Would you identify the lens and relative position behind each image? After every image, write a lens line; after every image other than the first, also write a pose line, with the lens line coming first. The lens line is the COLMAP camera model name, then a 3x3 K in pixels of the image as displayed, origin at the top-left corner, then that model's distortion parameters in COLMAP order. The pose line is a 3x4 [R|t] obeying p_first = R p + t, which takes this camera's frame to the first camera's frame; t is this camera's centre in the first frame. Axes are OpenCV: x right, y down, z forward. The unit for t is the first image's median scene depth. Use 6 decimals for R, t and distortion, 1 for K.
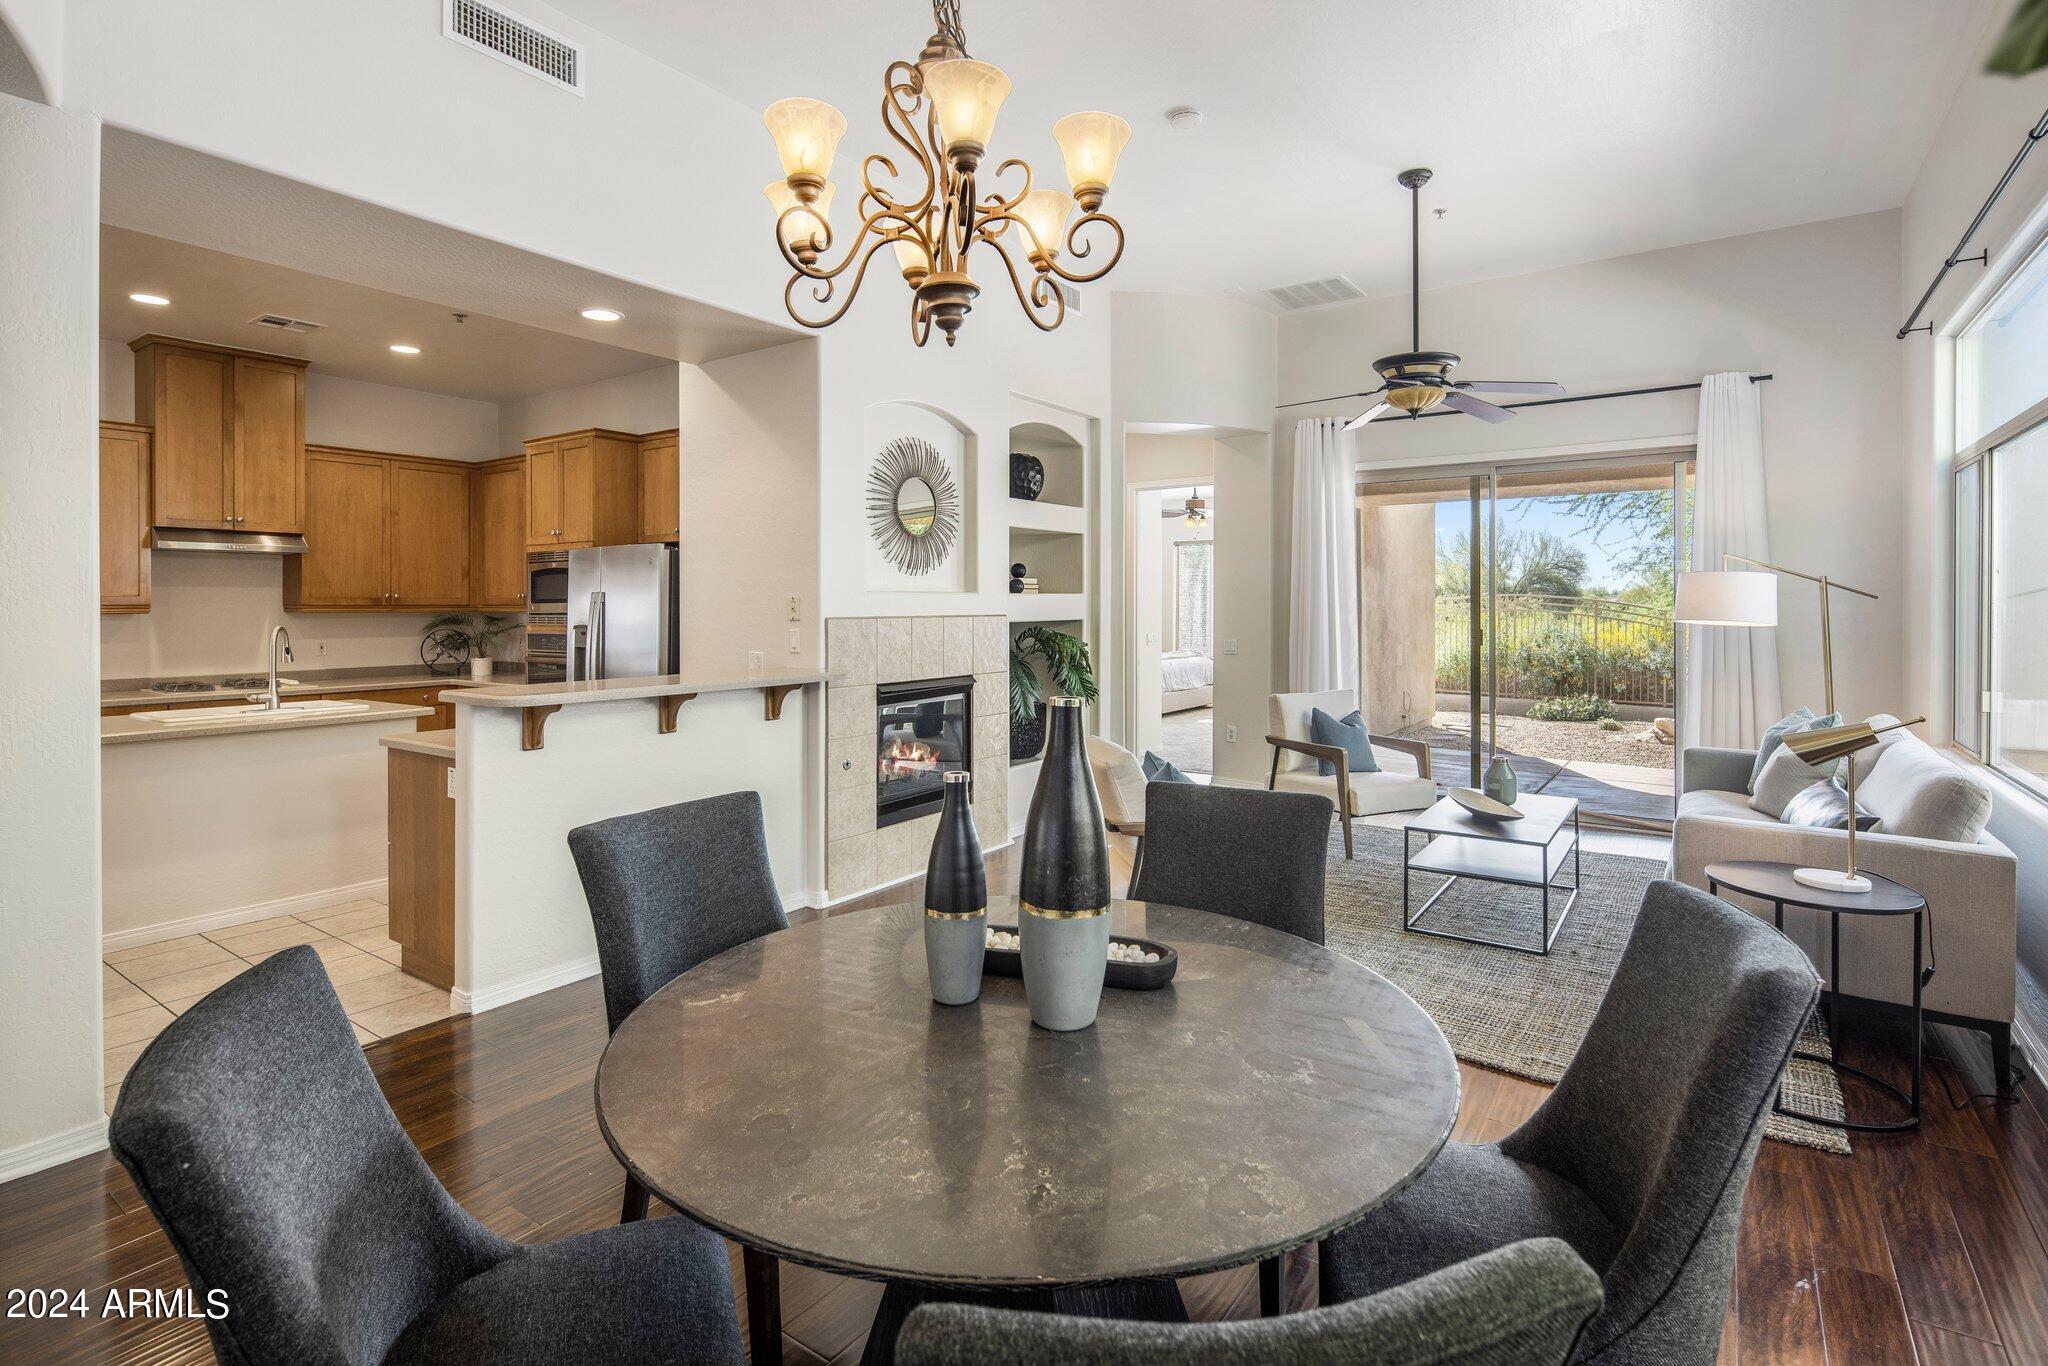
lens RADIAL K [[987.6, 0, 1025.5], [0, 987.6, 616.8], [0, 0, 1]] dist [-0.001785, -0.000672]
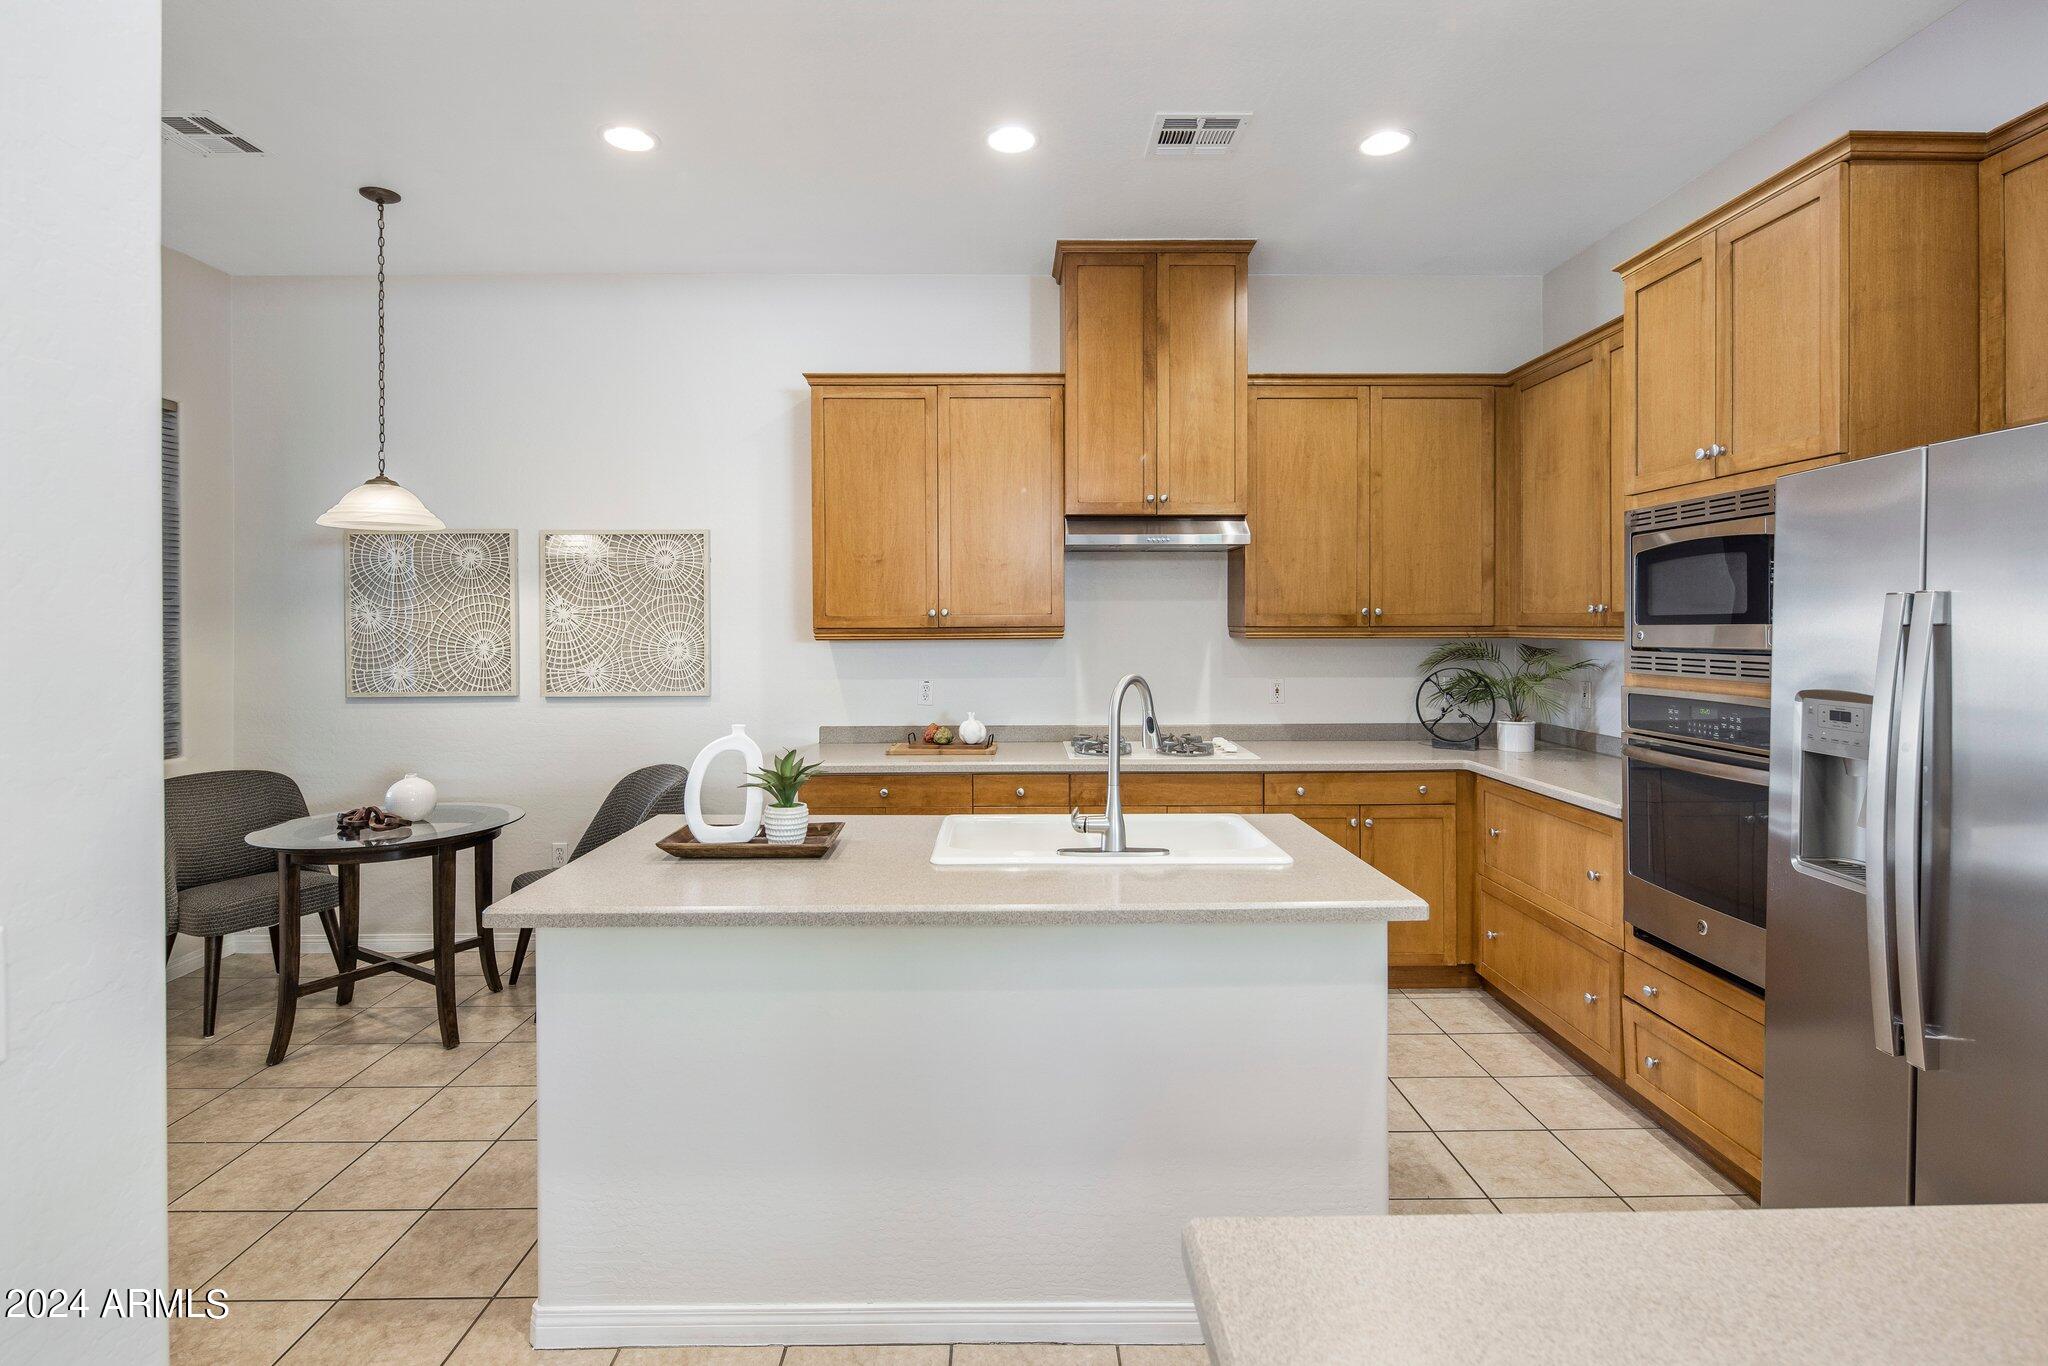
lens RADIAL K [[987.6, 0, 1025.5], [0, 987.6, 616.8], [0, 0, 1]] dist [-0.001785, -0.000672]
pose [[0.587723, -0.005337, -0.809044, -0.294025], [-0.007412, 0.999901, -0.011980, -0.009368], [0.809028, 0.013037, 0.587625, 0.501137]]
